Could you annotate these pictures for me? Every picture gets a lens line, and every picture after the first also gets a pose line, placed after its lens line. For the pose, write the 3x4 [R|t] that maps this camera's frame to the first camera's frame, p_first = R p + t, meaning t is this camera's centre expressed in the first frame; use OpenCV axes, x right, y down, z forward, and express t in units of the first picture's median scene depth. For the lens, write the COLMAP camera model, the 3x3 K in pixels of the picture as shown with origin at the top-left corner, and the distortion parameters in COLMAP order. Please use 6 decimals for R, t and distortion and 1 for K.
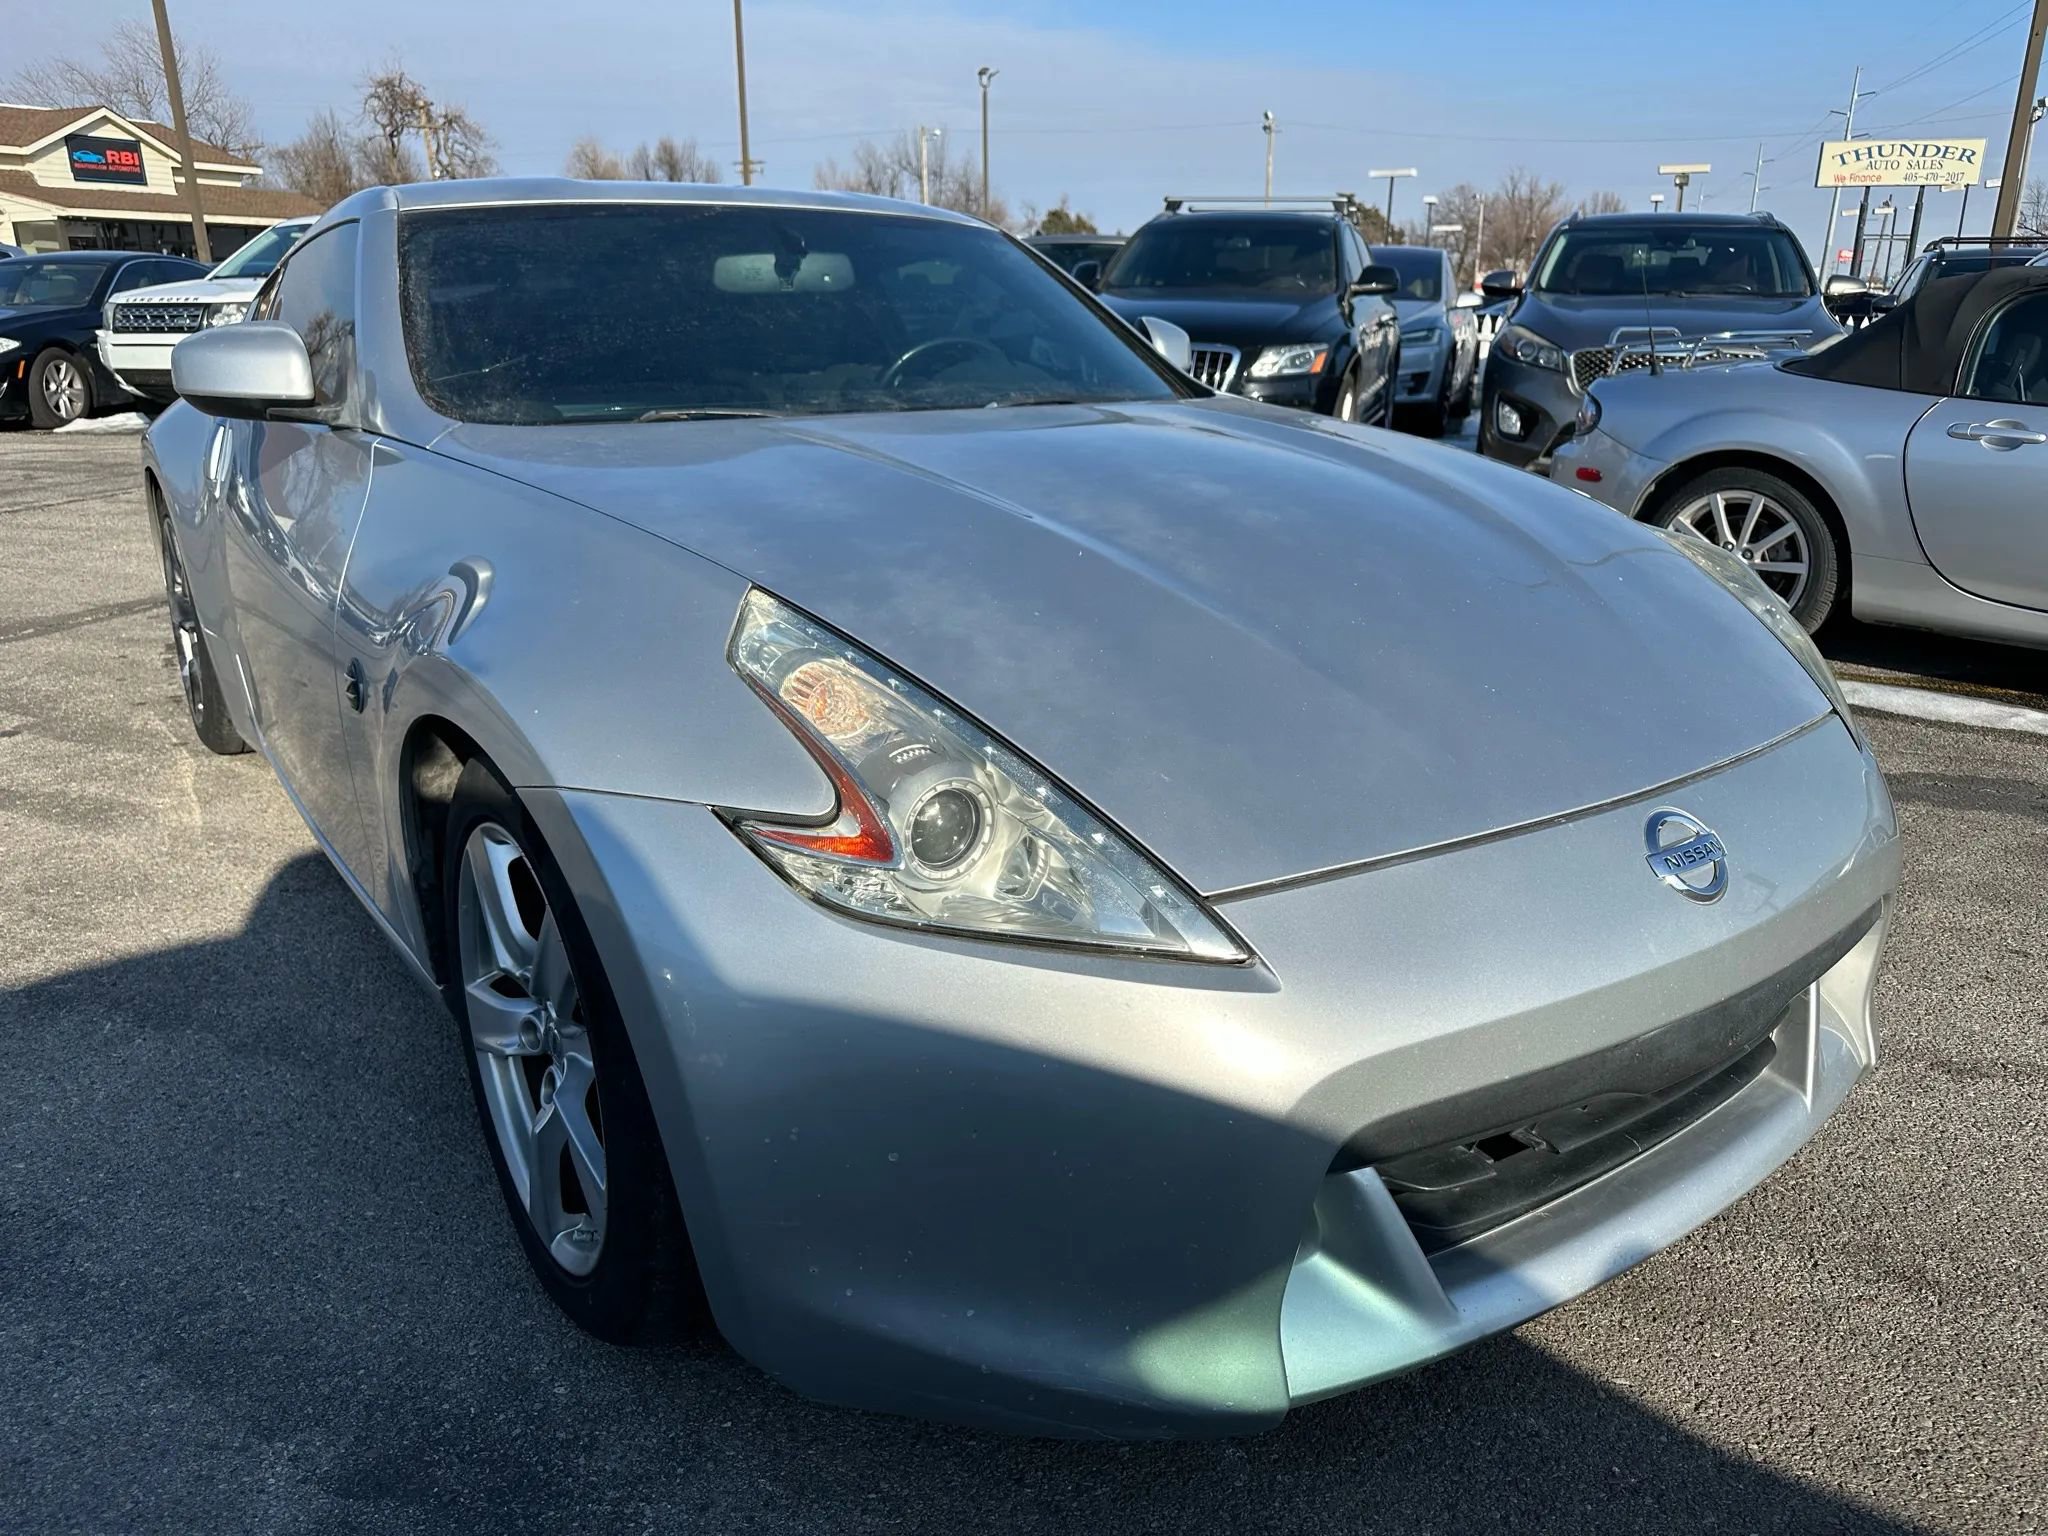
lens RADIAL K [[1449.7, 0, 1016.5], [0, 1449.7, 775.8], [0, 0, 1]] dist [0.022337, -0.028018]
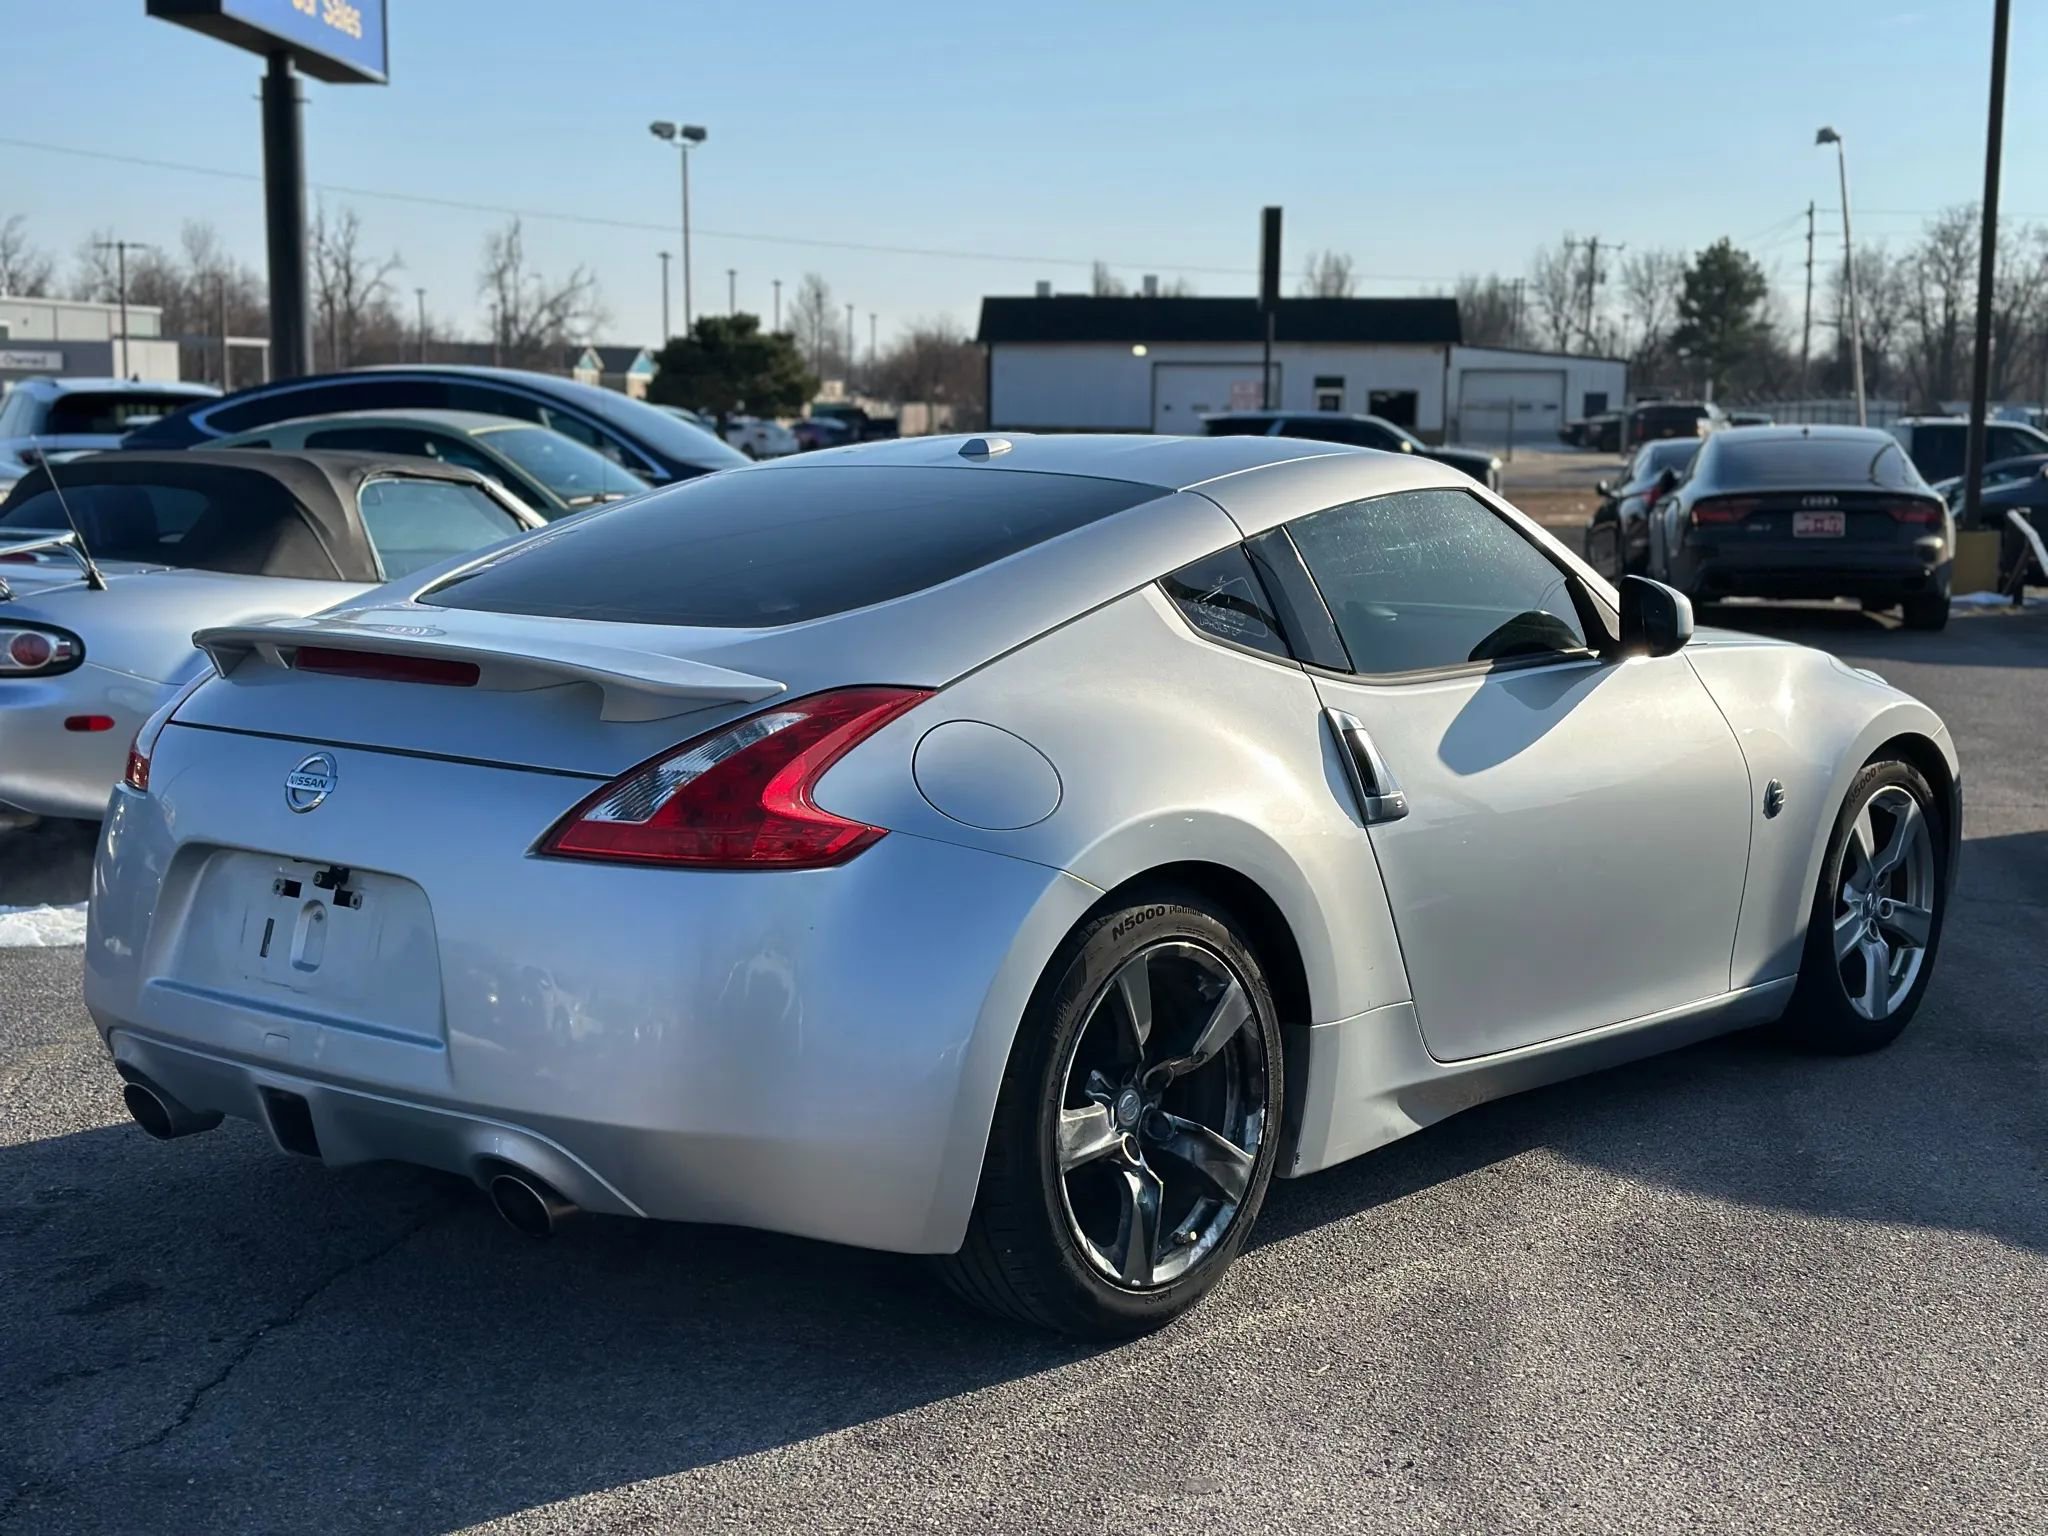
lens RADIAL K [[2906.2, 0, 1021.6], [0, 2906.2, 764.9], [0, 0, 1]] dist [0.113407, 0.069048]
pose [[-0.258355, -0.122259, 0.958283, -3.653819], [0.295800, 0.934303, 0.198948, -1.073916], [-0.919649, 0.334860, -0.205217, 2.699779]]
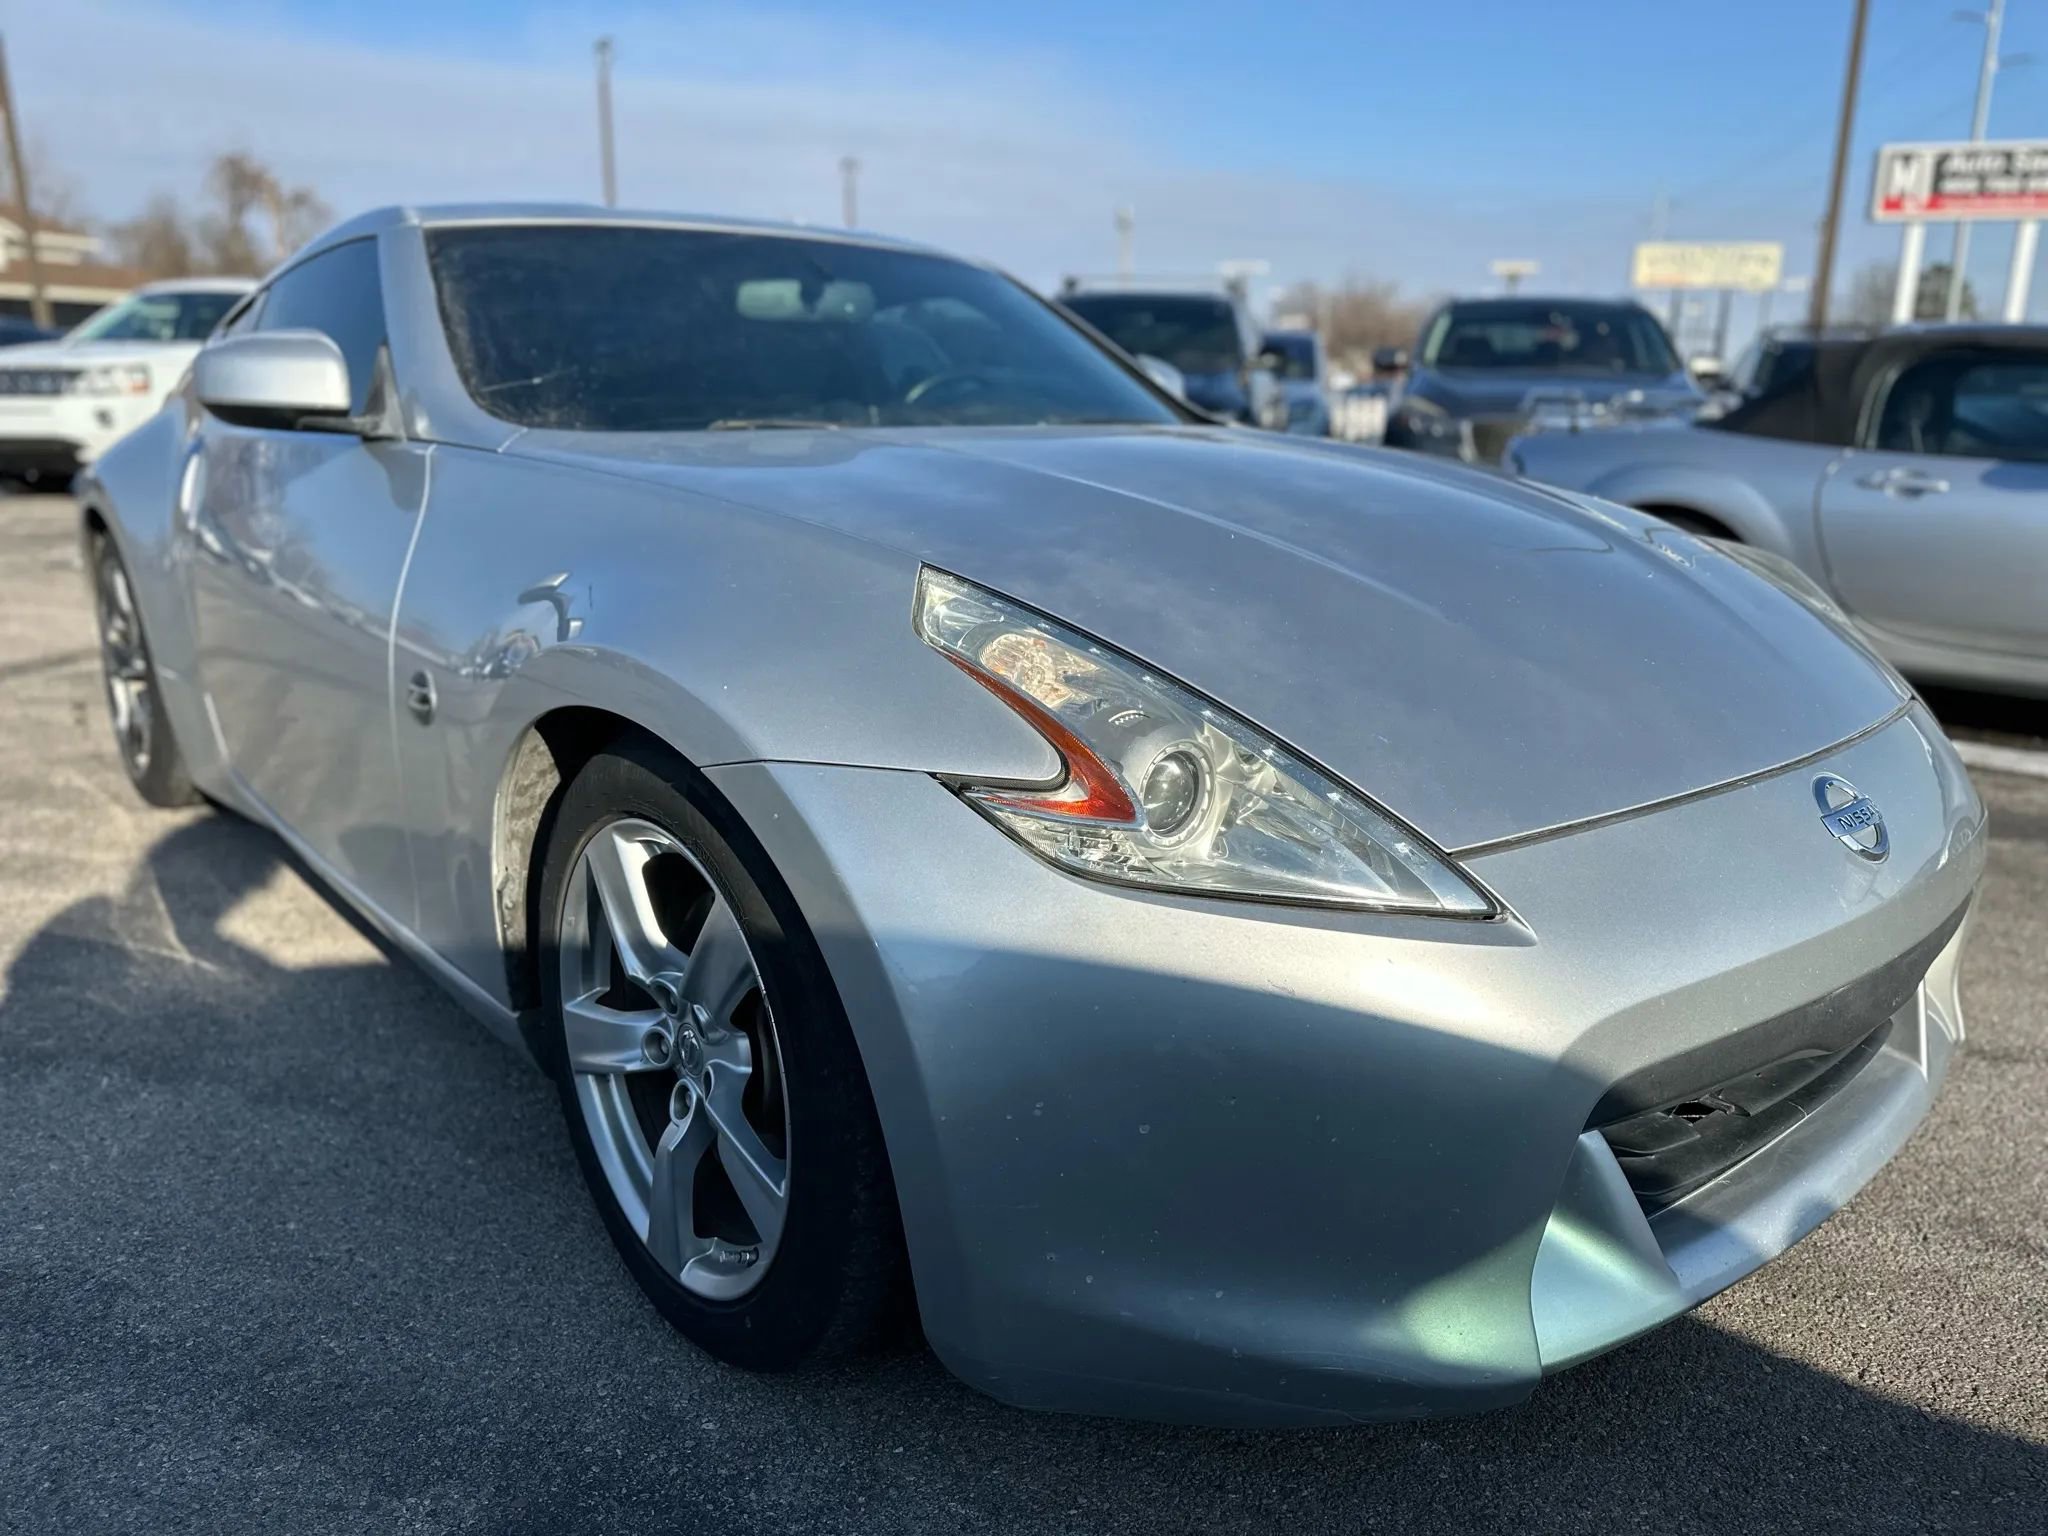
lens RADIAL K [[1448.0, 0, 1024.0], [0, 1448.0, 768.0], [0, 0, 1]] dist [0.031288, -0.037845]
pose [[0.995311, -0.015851, 0.095420, -0.181629], [0.021485, 0.998068, -0.058302, 0.056291], [-0.094311, 0.060078, 0.993728, 0.027371]]
